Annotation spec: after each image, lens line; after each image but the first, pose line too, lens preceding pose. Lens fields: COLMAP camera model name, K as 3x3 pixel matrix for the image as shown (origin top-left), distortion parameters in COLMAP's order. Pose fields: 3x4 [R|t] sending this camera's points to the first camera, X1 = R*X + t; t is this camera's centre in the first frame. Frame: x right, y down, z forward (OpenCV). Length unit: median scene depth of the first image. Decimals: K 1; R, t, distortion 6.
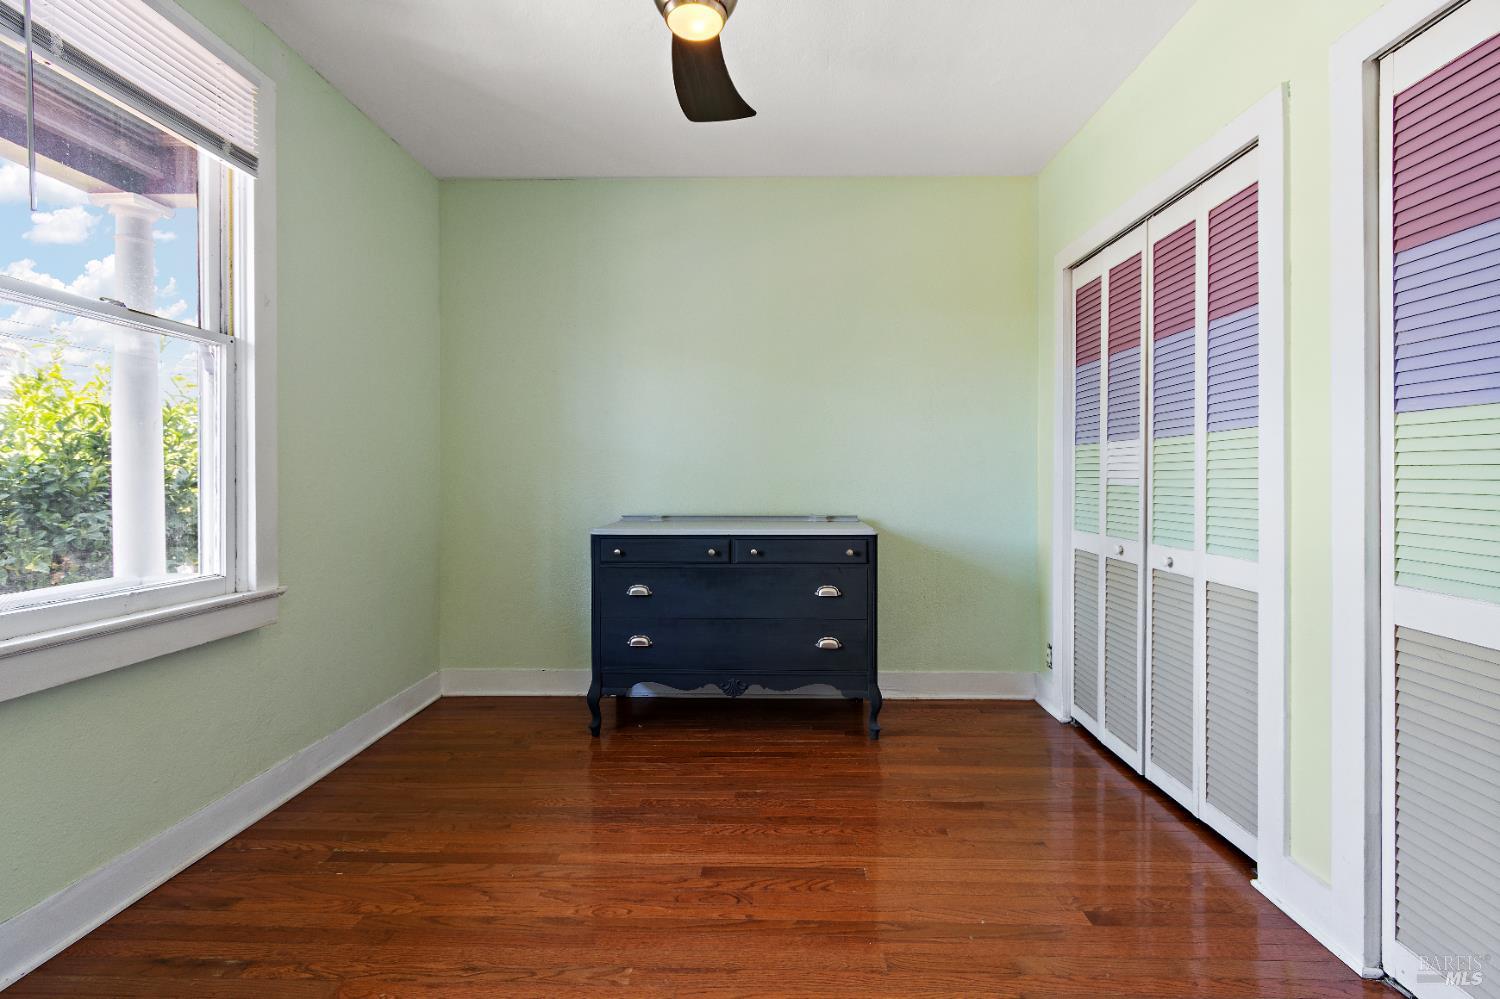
lens RADIAL K [[700.0, 0, 750.0], [0, 700.0, 499.5], [0, 0, 1]] dist [-0.000623, -0.001629]
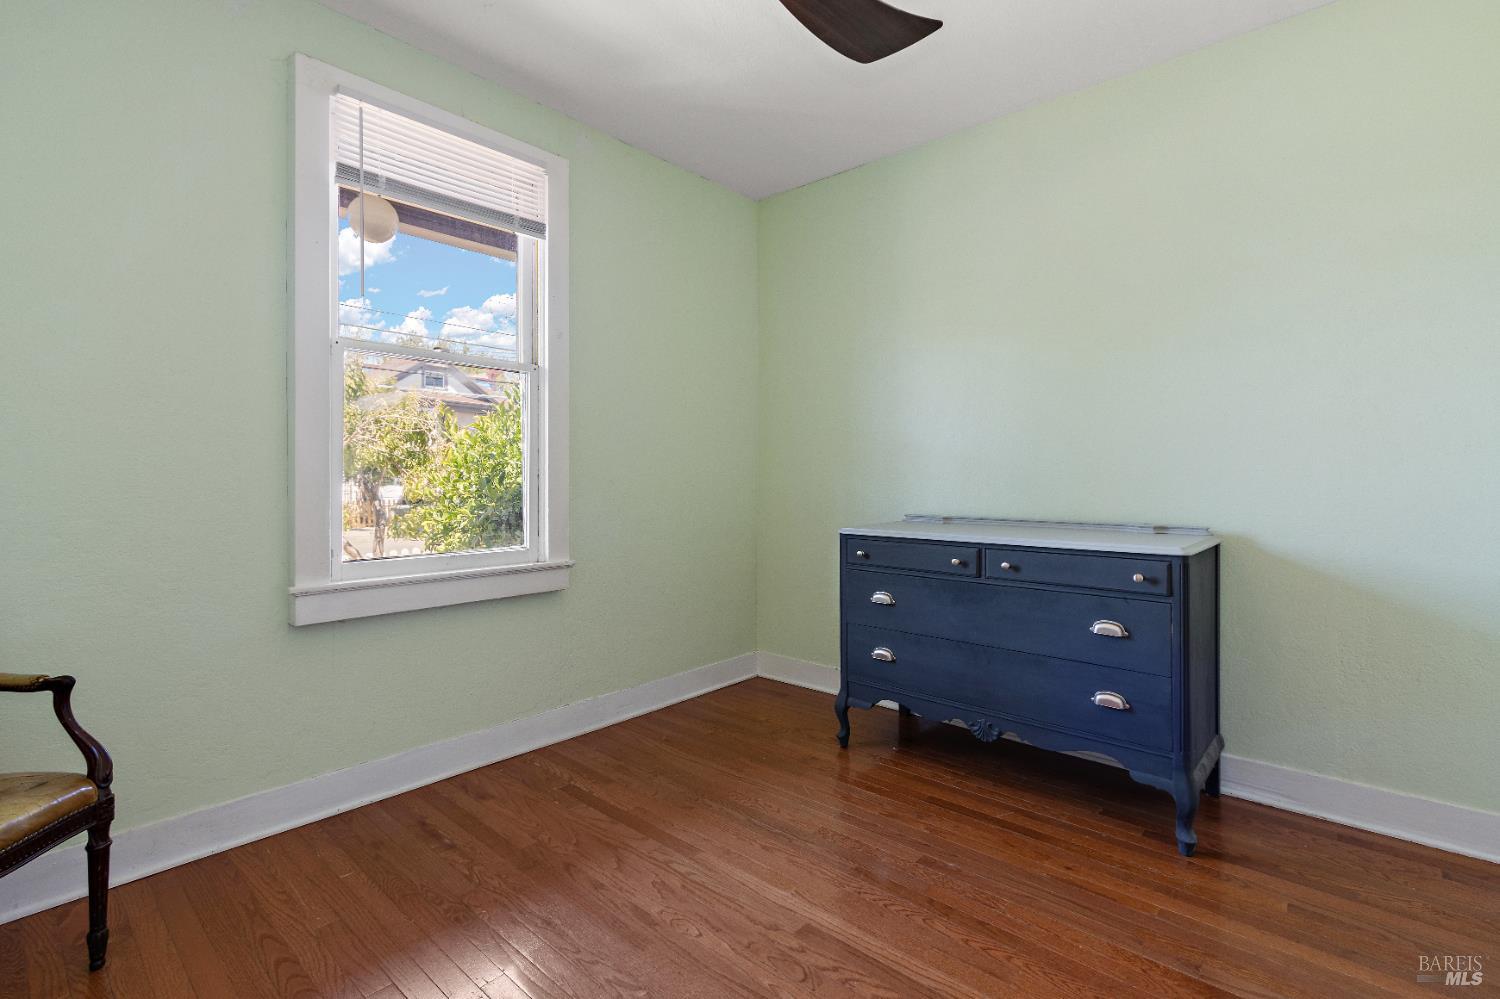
lens RADIAL K [[693.2, 0, 745.0], [0, 693.2, 481.8], [0, 0, 1]] dist [0.000800, -0.000814]
pose [[0.759377, 0.005313, -0.650629, 0.375673], [-0.021087, 0.999642, -0.016448, -0.002558], [0.650309, 0.026210, 0.759218, 0.253603]]
